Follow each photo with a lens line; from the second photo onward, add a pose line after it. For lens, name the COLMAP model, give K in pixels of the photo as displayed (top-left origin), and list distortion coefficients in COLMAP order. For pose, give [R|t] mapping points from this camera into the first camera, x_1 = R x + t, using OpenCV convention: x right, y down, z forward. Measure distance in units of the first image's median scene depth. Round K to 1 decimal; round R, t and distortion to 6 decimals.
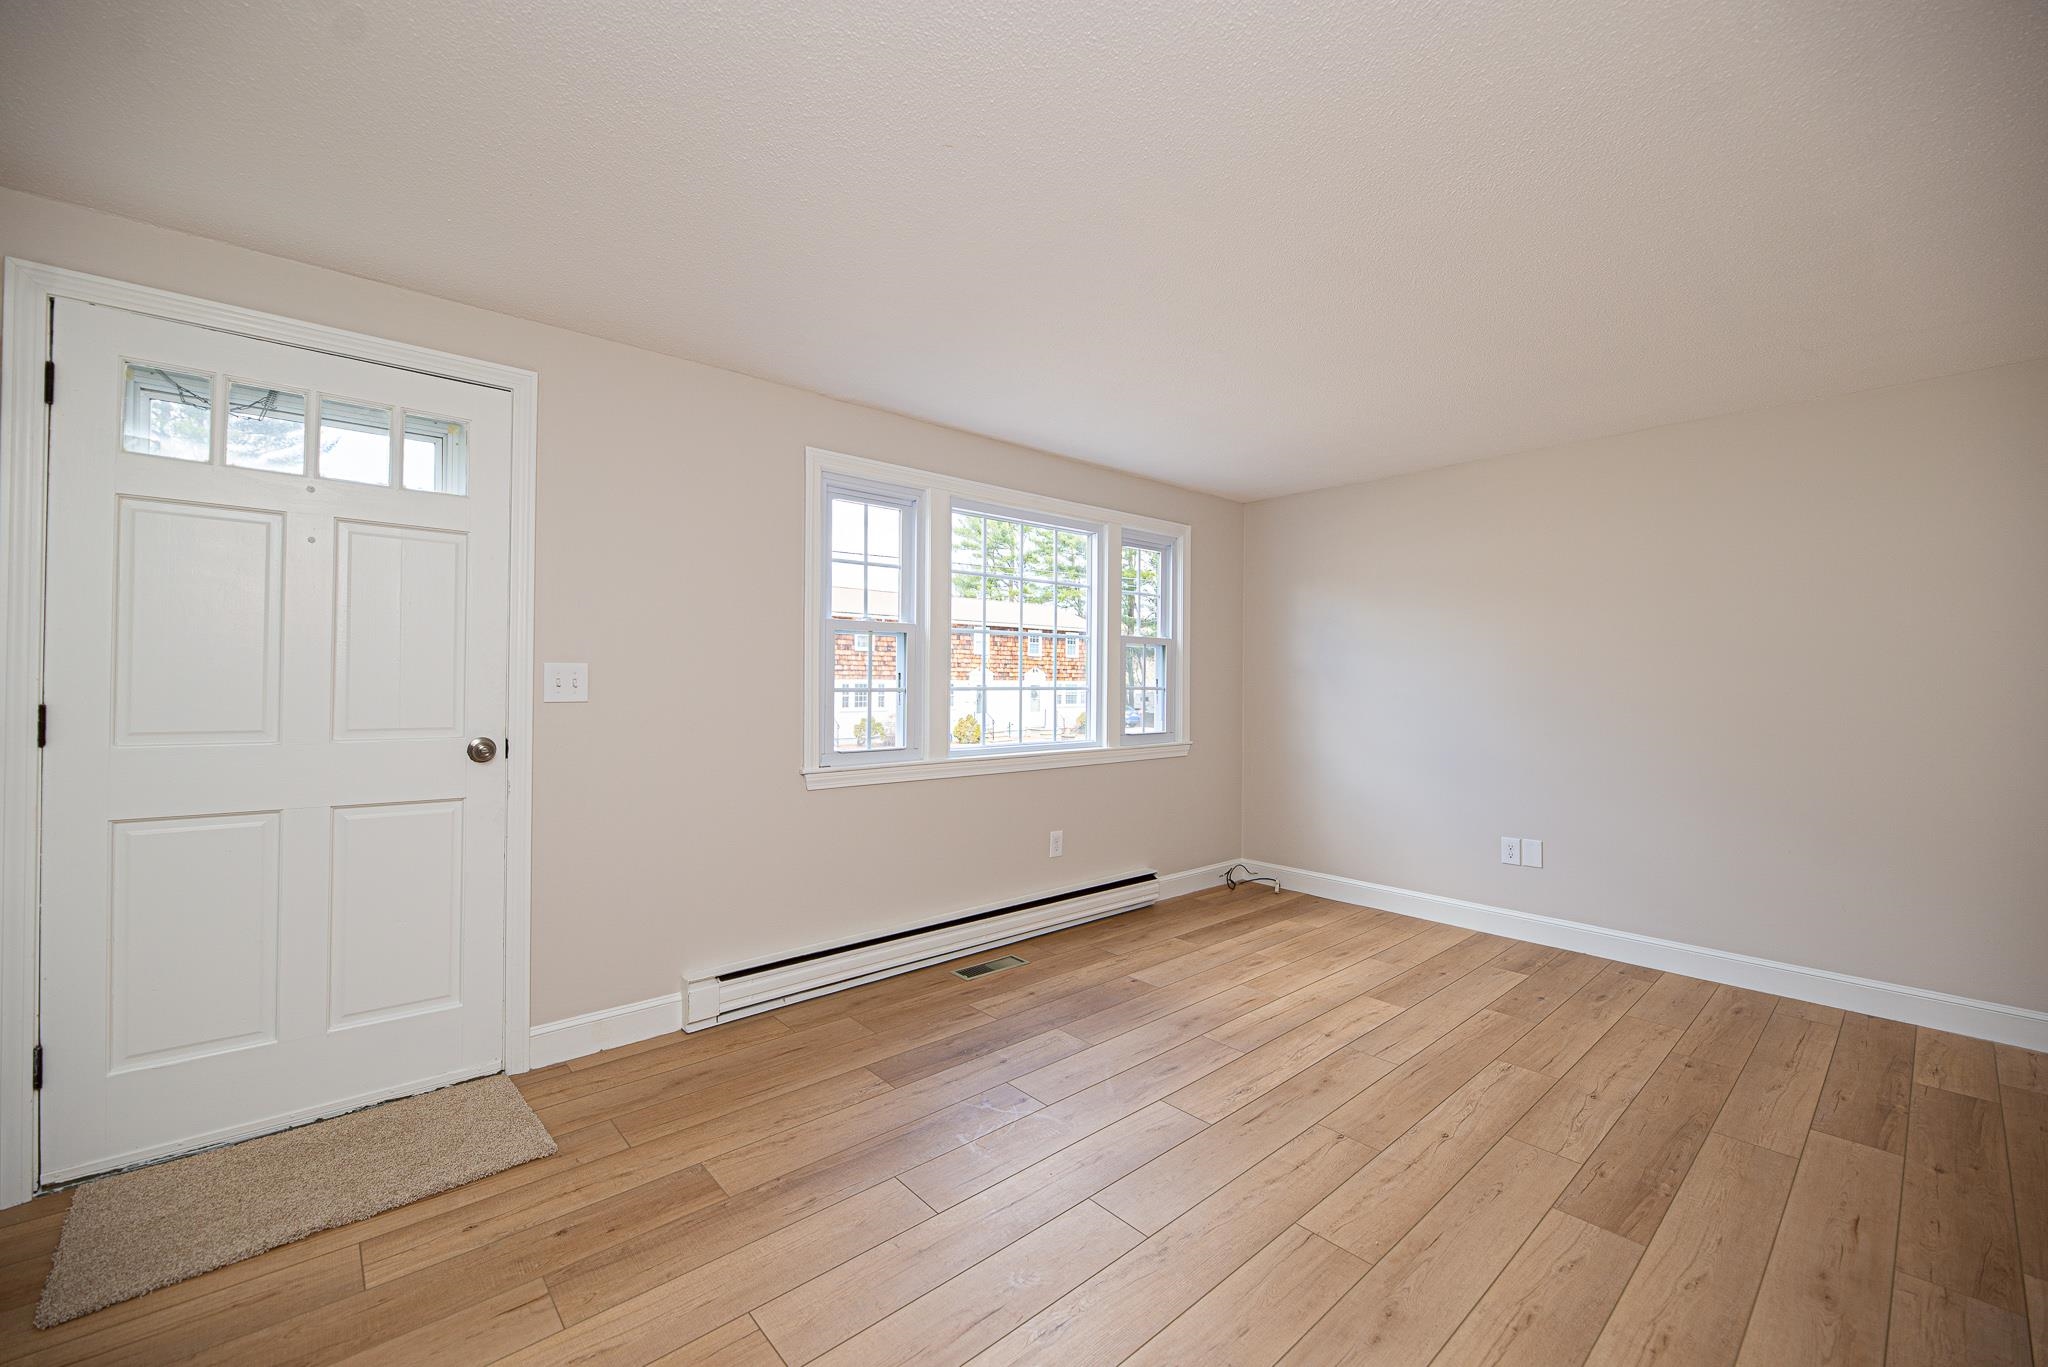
lens RADIAL K [[823.5, 0, 1023.3], [0, 823.5, 662.9], [0, 0, 1]] dist [-0.000600, -0.003478]
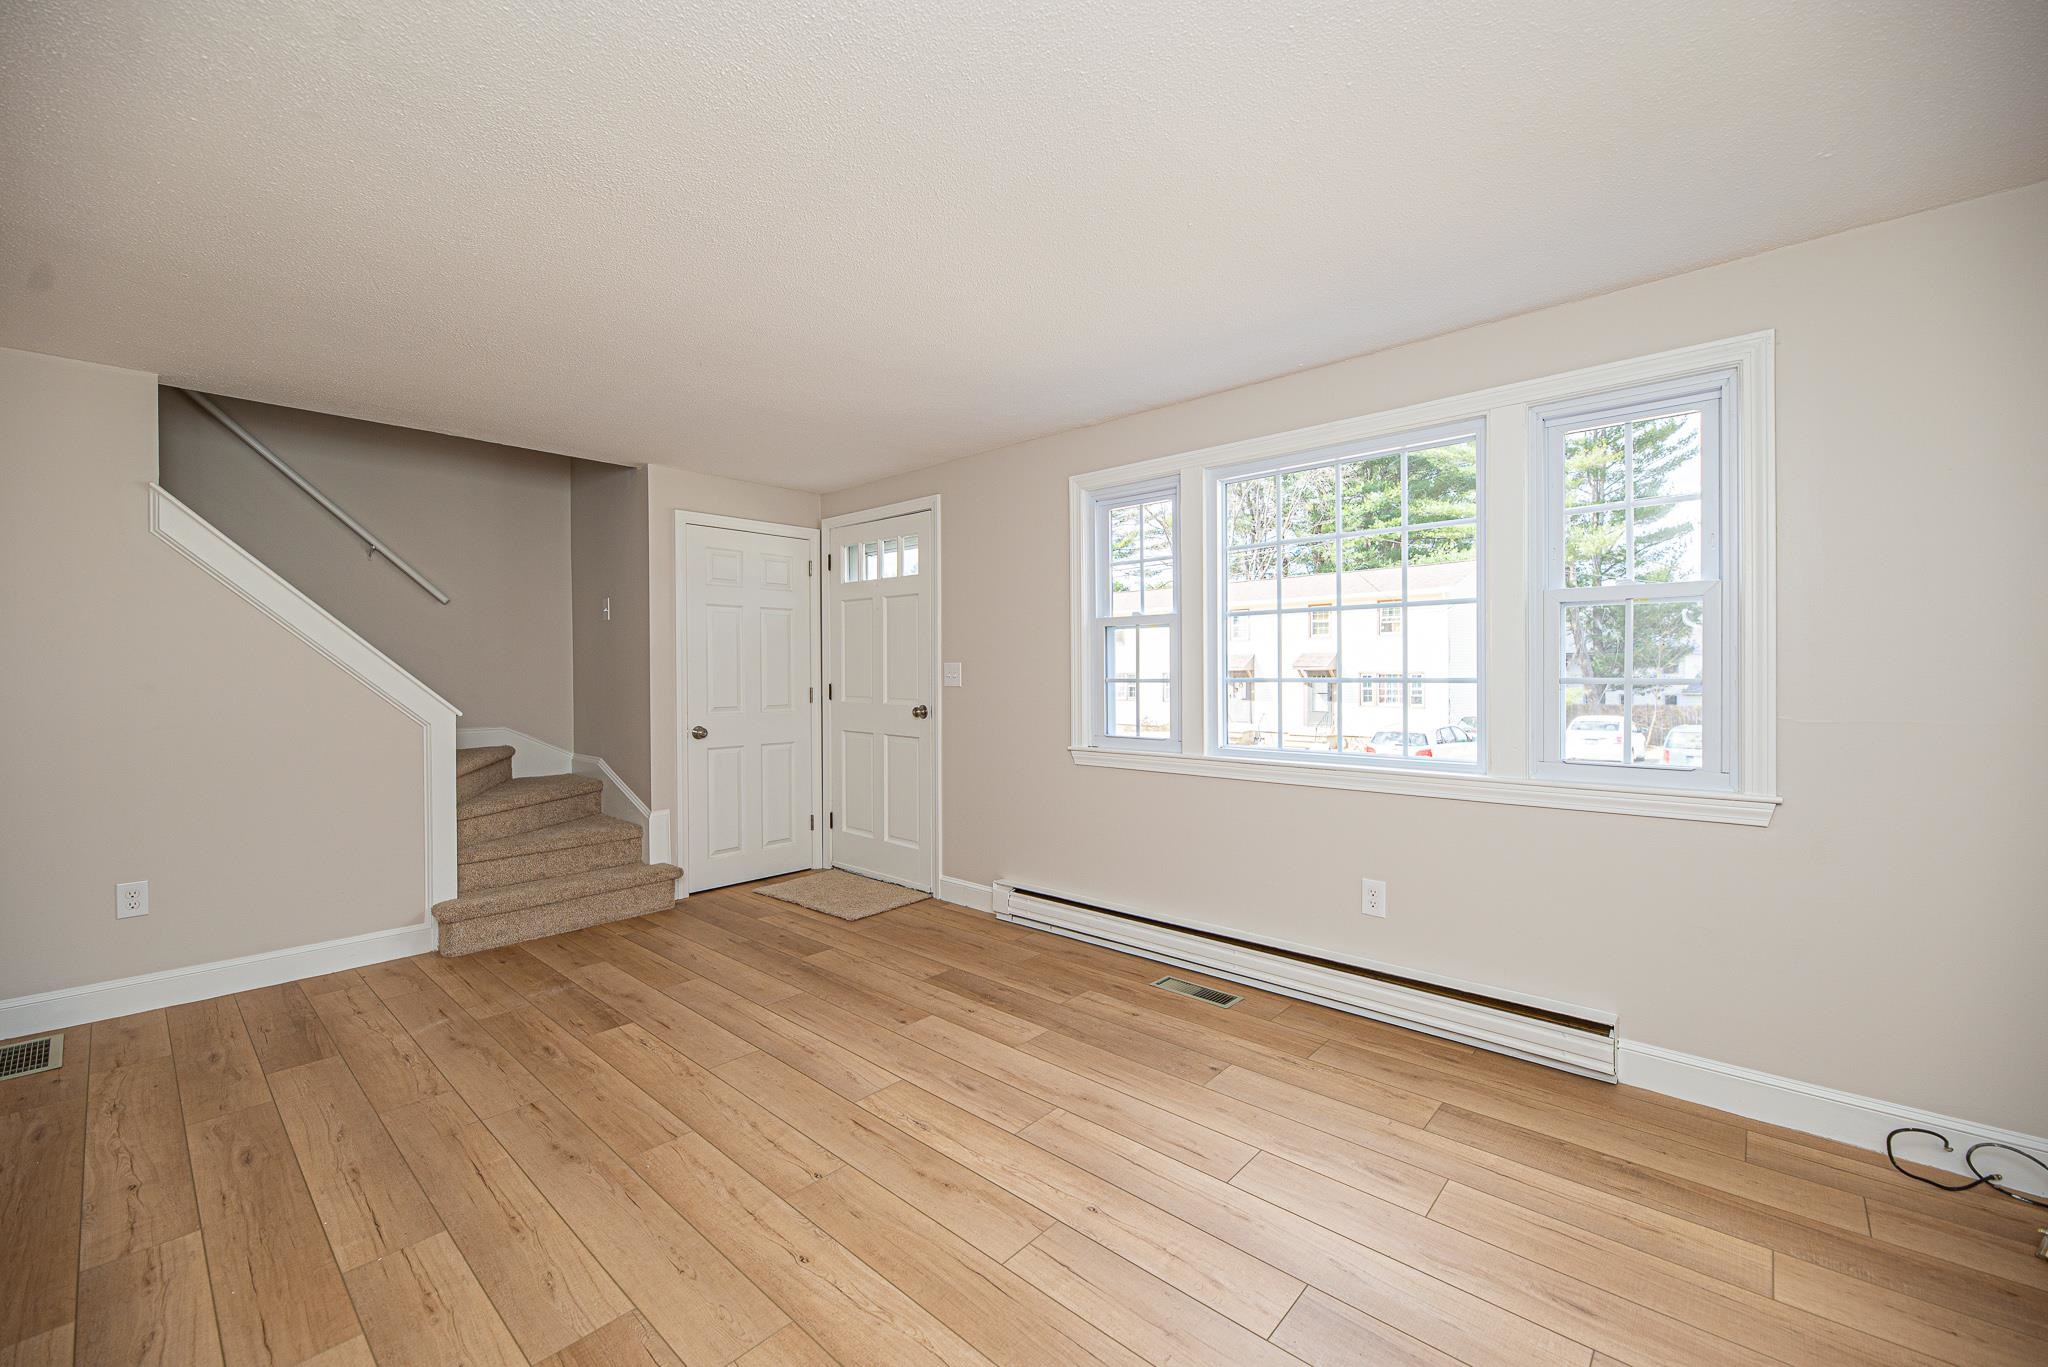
lens RADIAL K [[823.5, 0, 1021.6], [0, 823.5, 677.7], [0, 0, 1]] dist [-0.000600, -0.003478]
pose [[0.109430, 0.001055, -0.993994, 0.944127], [0.027300, 0.999619, 0.004067, 0.022713], [0.993619, -0.027582, 0.109360, 0.822713]]
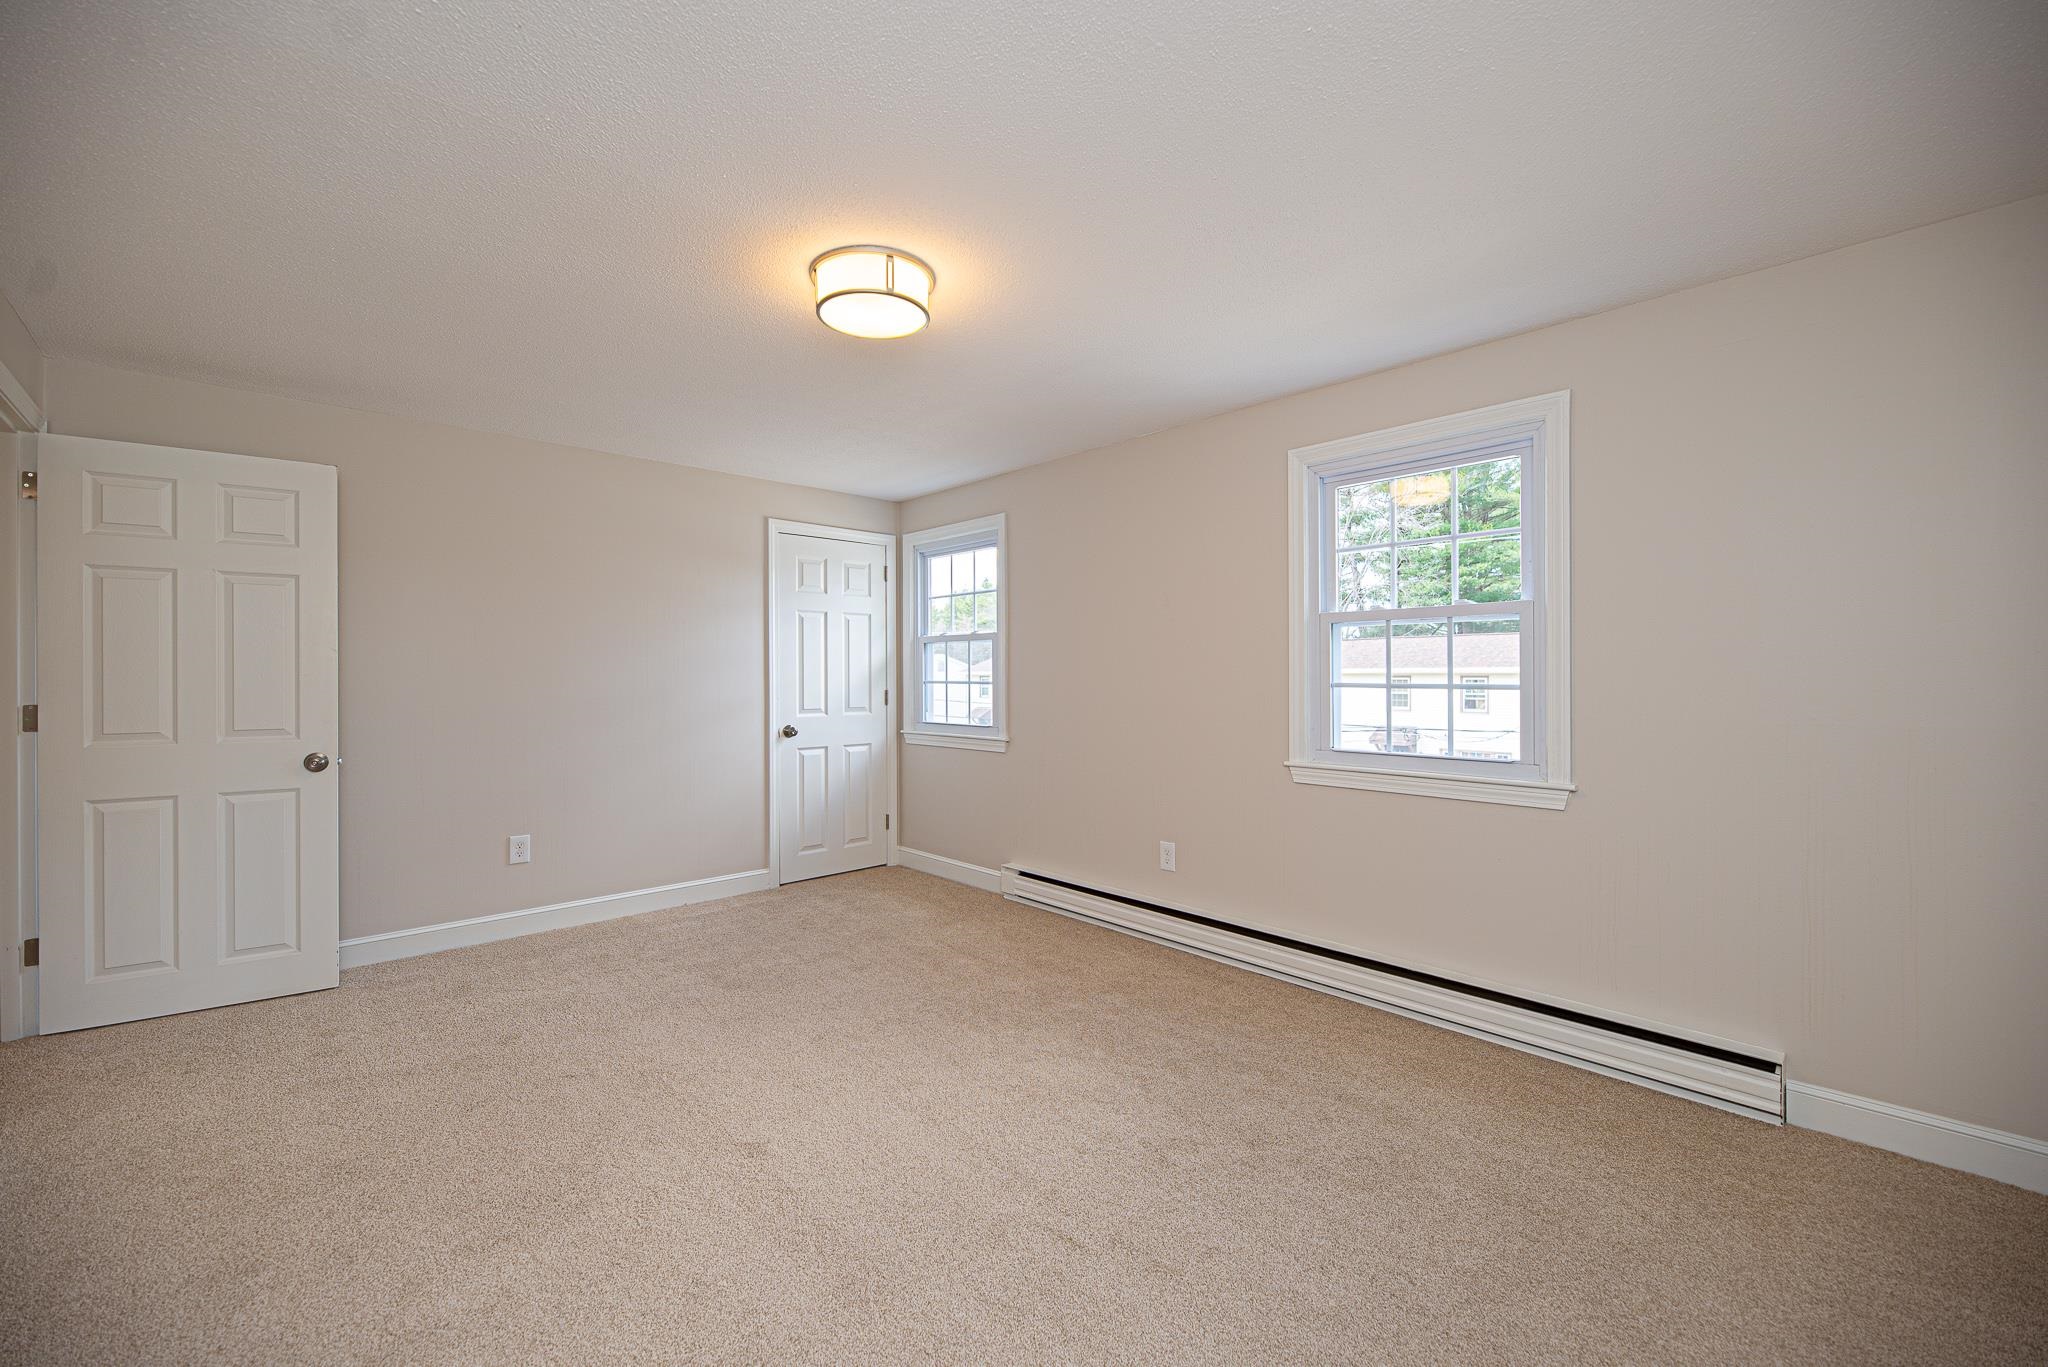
lens RADIAL K [[823.5, 0, 1062.3], [0, 823.5, 676.5], [0, 0, 1]] dist [-0.000600, -0.003478]
pose [[0.049817, -0.006177, -0.998739, 1.119835], [0.023428, 0.999713, -0.005014, 0.028666], [0.998484, -0.023149, 0.049947, 0.982853]]
